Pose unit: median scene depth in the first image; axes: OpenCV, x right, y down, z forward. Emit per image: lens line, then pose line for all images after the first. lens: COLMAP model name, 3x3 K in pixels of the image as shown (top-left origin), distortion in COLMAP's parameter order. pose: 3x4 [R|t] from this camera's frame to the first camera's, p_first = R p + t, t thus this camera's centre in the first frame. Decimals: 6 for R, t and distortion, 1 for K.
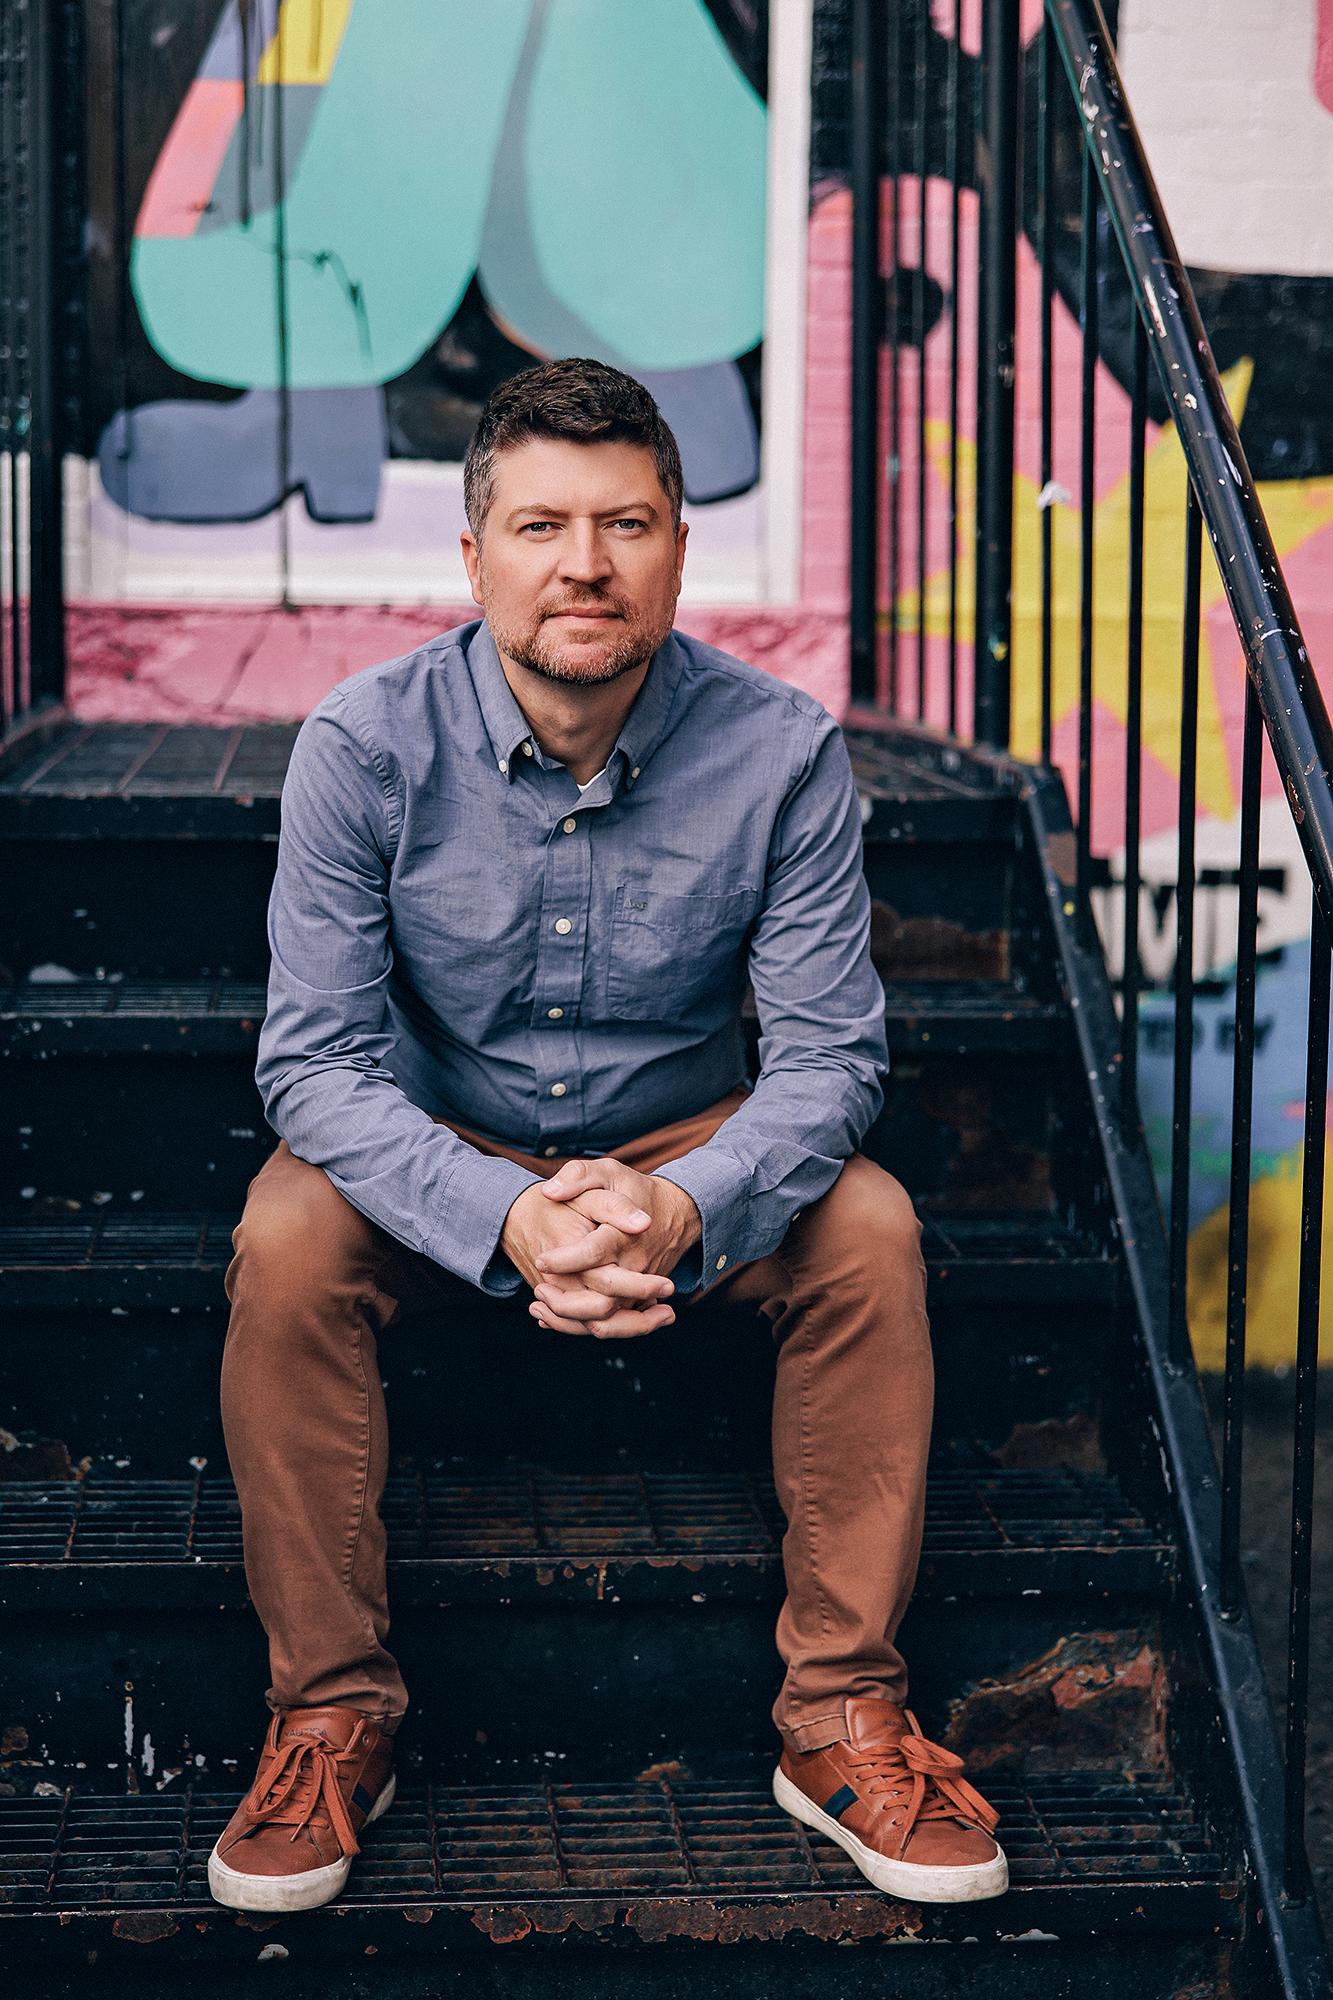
lens RADIAL K [[3889.3, 0, 666.5], [0, 3889.3, 1000.0], [0, 0, 1]] dist [0.100498, -0.054543]
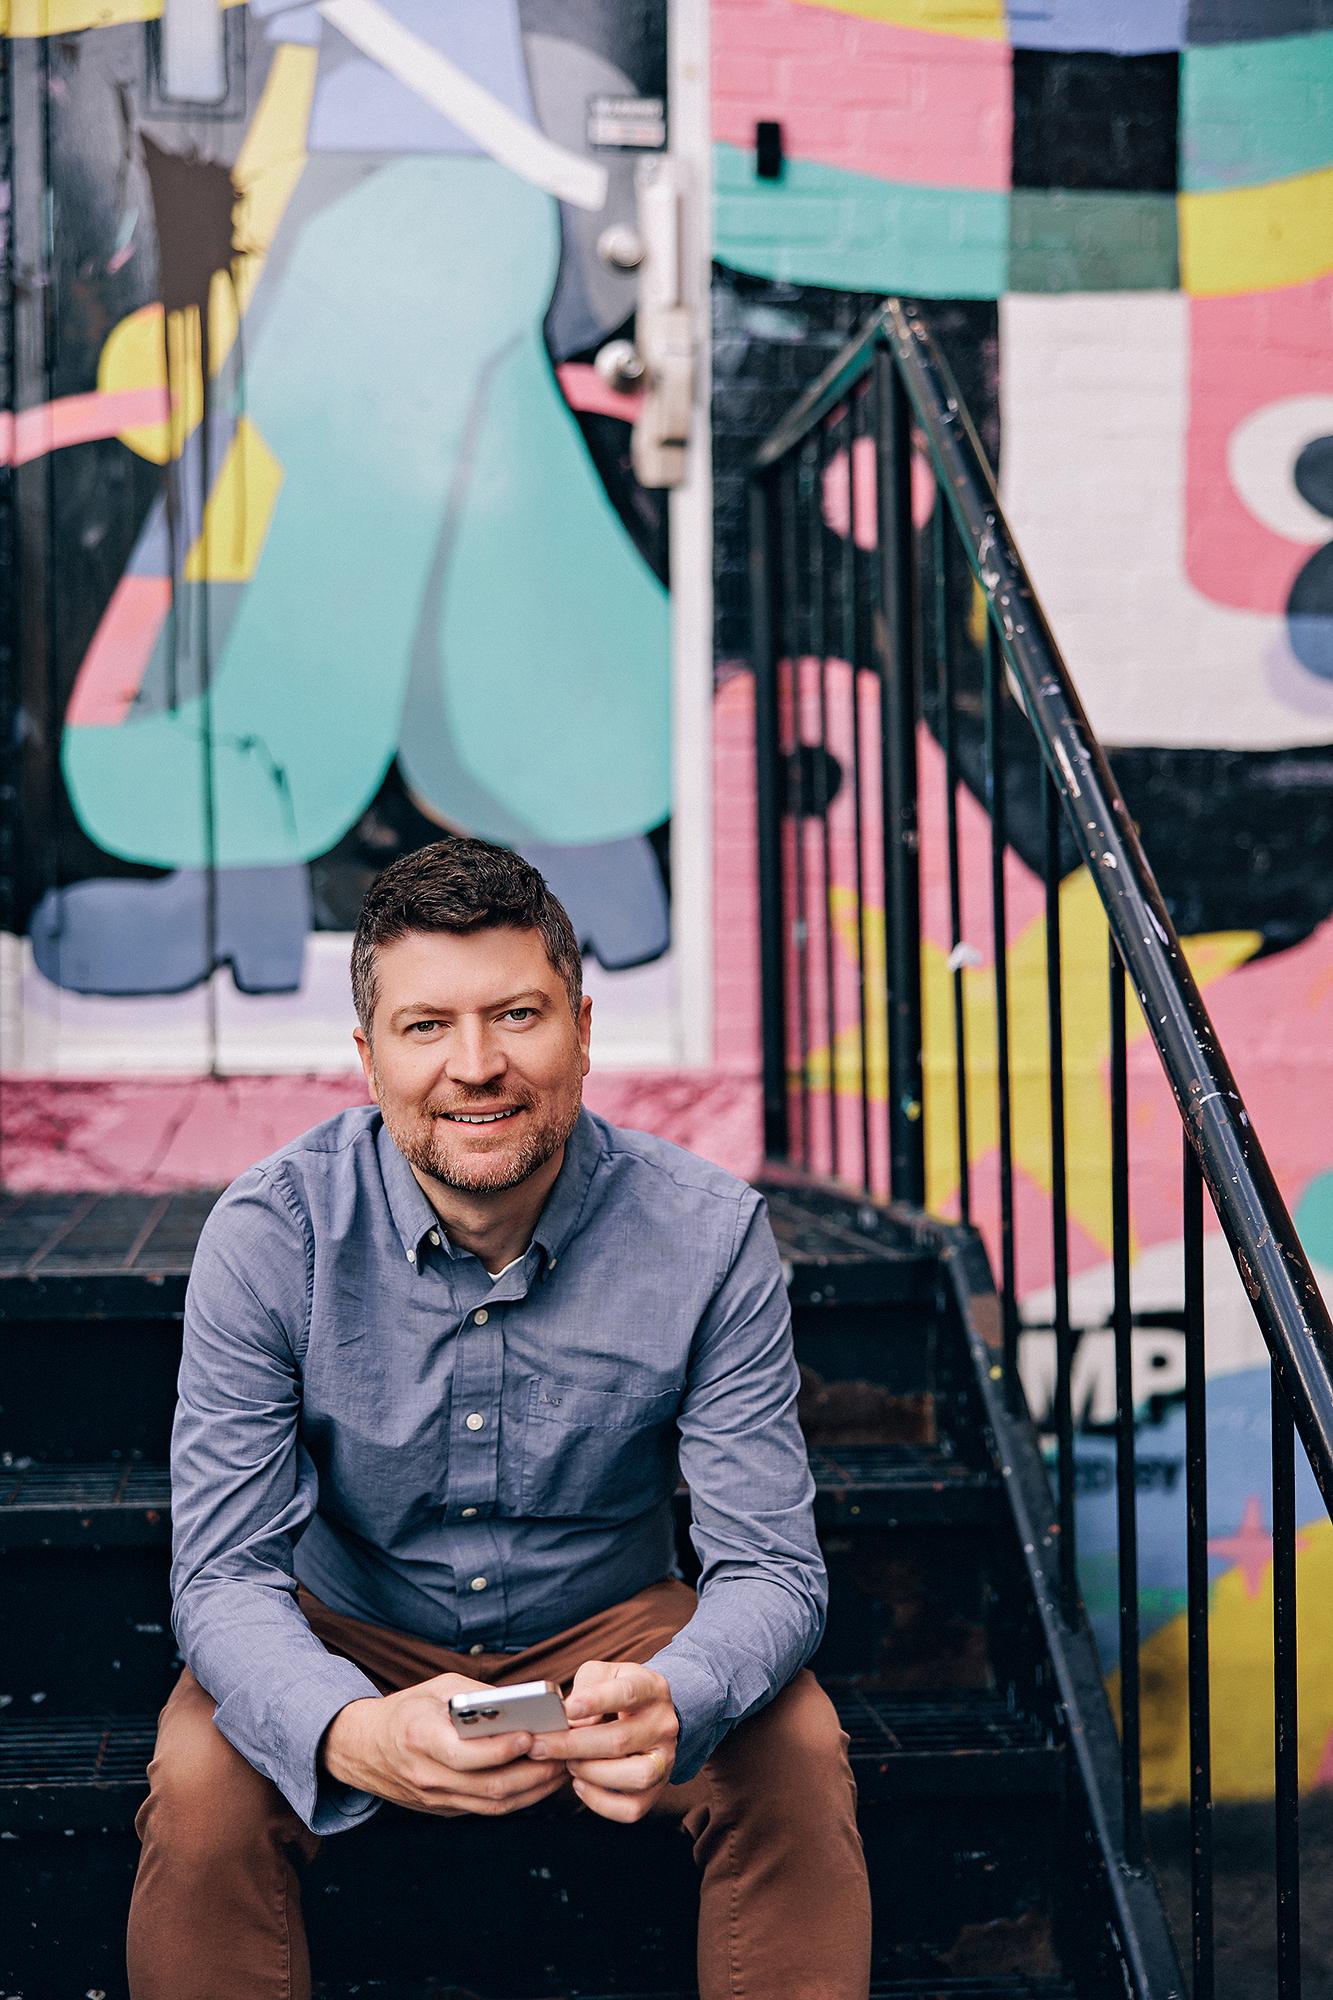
lens RADIAL K [[3245.5, 0, 670.4], [0, 3245.5, 1103.7], [0, 0, 1]] dist [0.390071, -0.001643]
pose [[0.999543, -0.019412, 0.023156, 0.003900], [0.021291, 0.996251, -0.083851, -0.027972], [-0.021442, 0.084306, 0.996209, 0.204370]]
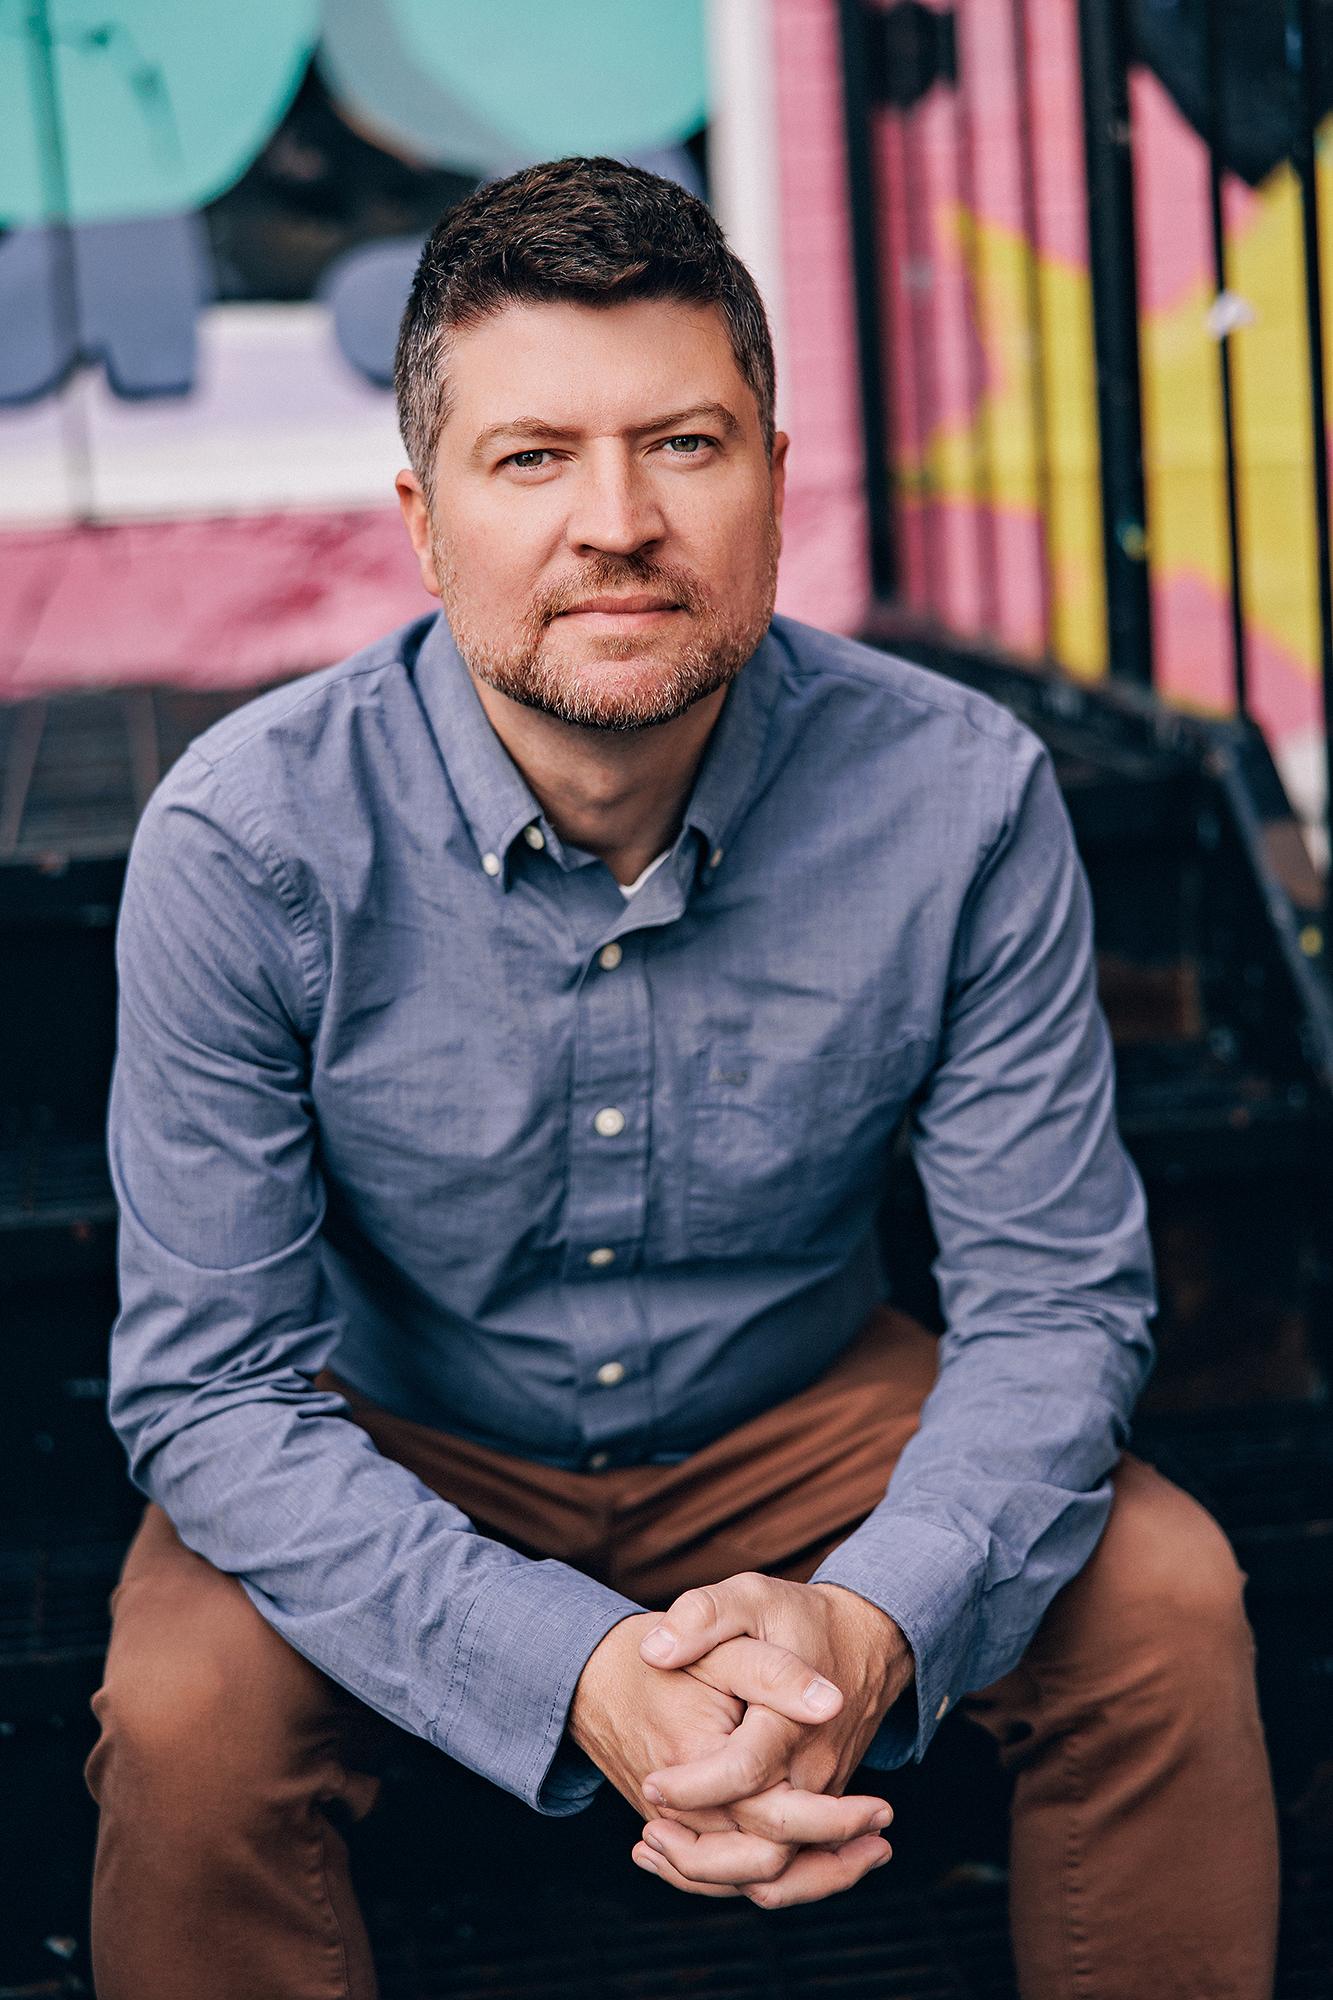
lens RADIAL K [[3889.3, 0, 666.5], [0, 3889.3, 1000.0], [0, 0, 1]] dist [0.100498, -0.054543]
pose [[0.996357, -0.074389, 0.041693, -0.040312], [0.072061, 0.995893, 0.054810, -0.067721], [-0.045599, -0.051606, 0.997626, 0.399240]]
